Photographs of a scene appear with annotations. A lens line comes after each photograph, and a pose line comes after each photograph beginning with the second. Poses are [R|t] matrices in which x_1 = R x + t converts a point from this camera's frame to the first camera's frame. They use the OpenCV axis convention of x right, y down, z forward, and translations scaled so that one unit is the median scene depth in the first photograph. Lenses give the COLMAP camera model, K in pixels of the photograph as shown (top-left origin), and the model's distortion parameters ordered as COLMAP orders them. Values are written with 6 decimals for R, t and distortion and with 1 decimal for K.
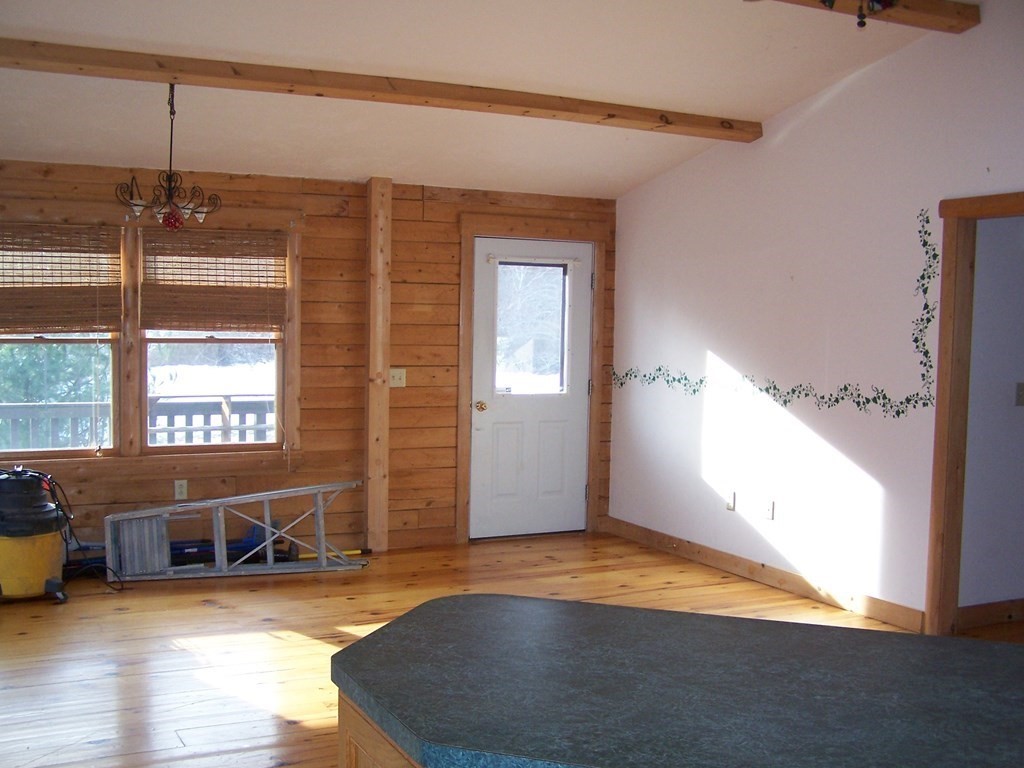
lens RADIAL K [[1194.8, 0, 511.4], [0, 1194.8, 384.9], [0, 0, 1]] dist [-0.076574, 0.000000]
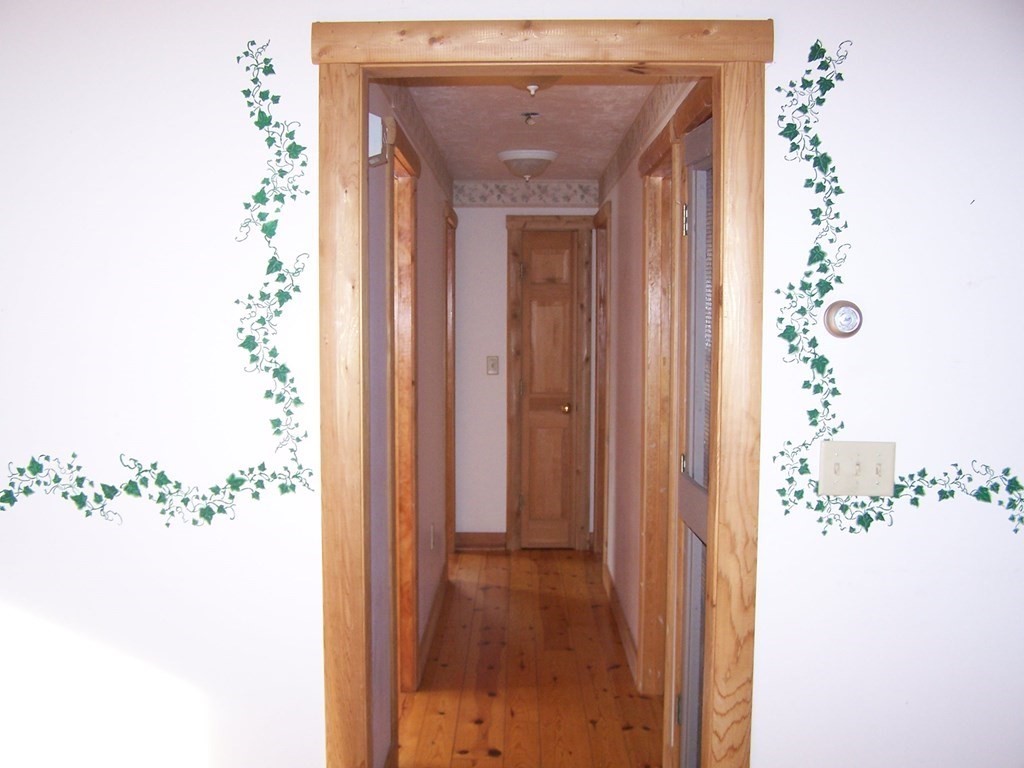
lens RADIAL K [[1194.8, 0, 511.7], [0, 1194.8, 391.0], [0, 0, 1]] dist [-0.076574, 0.000000]
pose [[0.466279, -0.073416, 0.881586, 0.000578], [0.056579, 0.996985, 0.053101, -0.038277], [-0.882826, 0.025119, 0.469027, 0.716259]]
